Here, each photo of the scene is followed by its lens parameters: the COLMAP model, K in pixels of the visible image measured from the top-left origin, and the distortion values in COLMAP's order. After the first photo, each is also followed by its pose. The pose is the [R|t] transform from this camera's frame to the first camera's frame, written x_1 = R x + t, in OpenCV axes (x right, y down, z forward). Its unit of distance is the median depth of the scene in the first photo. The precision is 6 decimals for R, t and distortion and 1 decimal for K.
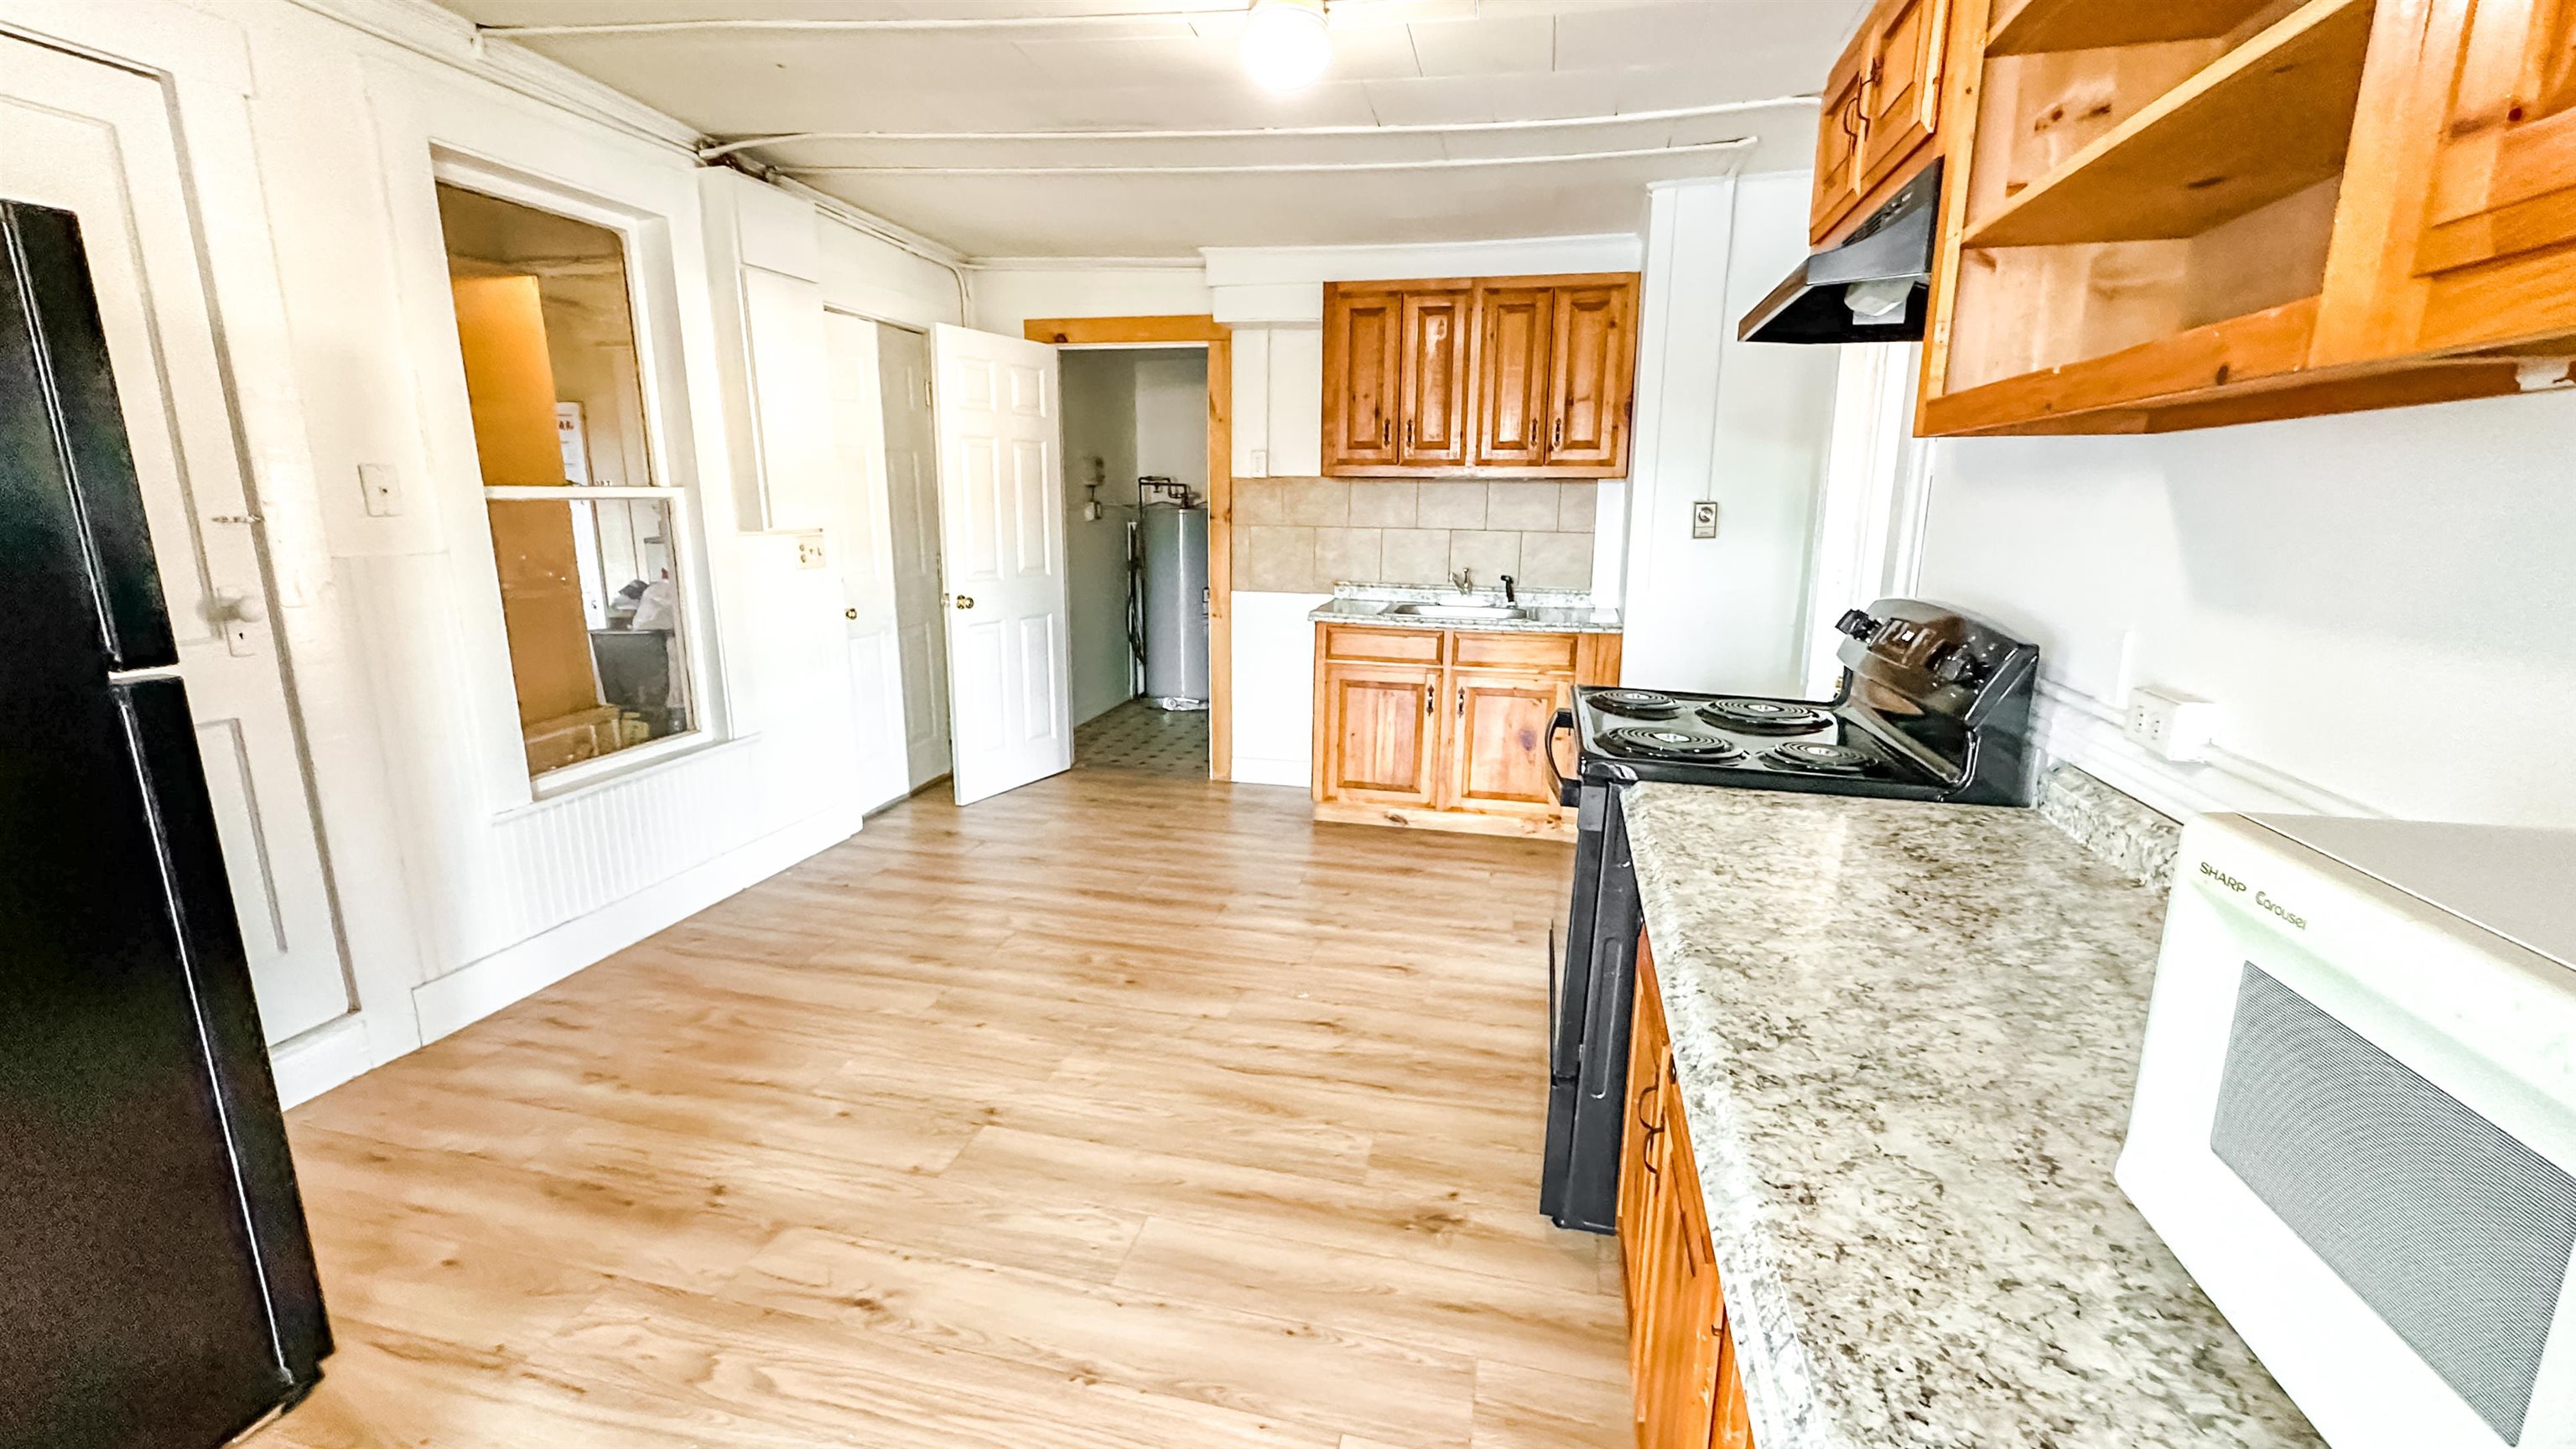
lens RADIAL K [[1054.4, 0, 1282.6], [0, 1054.4, 725.7], [0, 0, 1]] dist [0.001889, 0.000137]
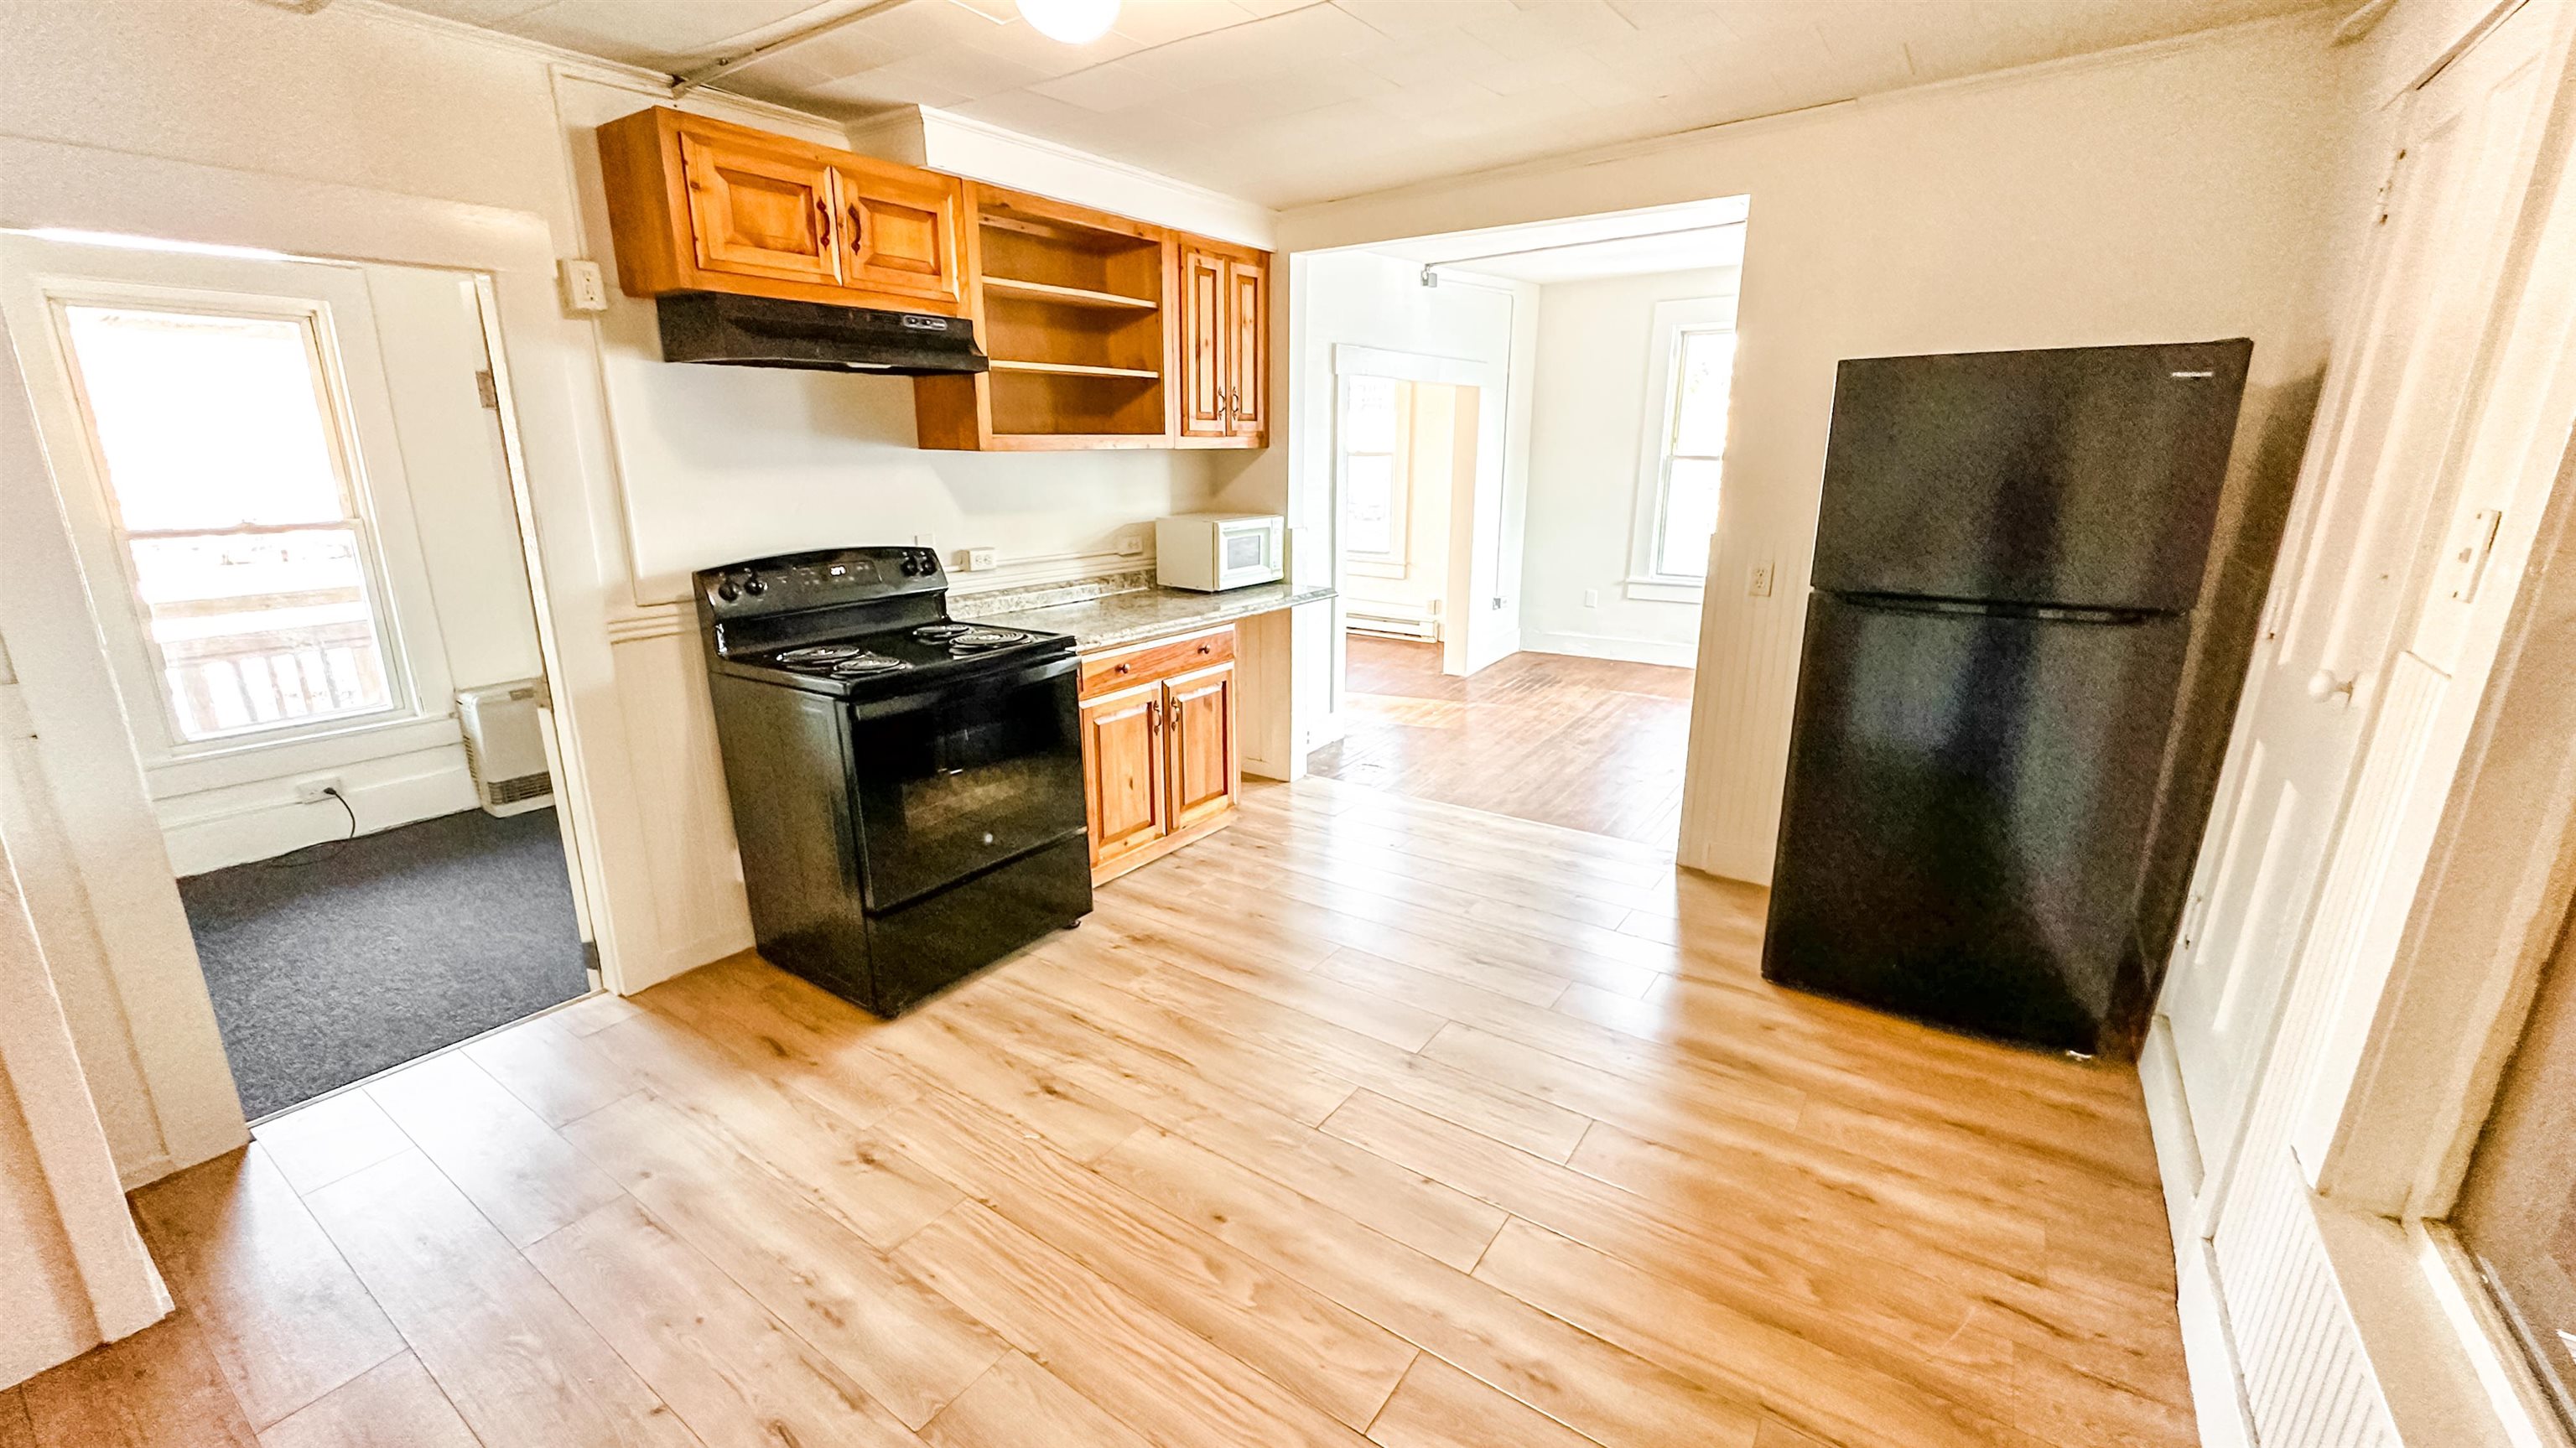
lens RADIAL K [[1054.3, 0, 1283.5], [0, 1054.3, 734.0], [0, 0, 1]] dist [0.001889, 0.000137]
pose [[-0.931967, -0.106016, 0.346695, -0.493533], [0.069535, 0.886264, 0.457931, -0.449892], [-0.355811, 0.450885, -0.818597, 1.779073]]
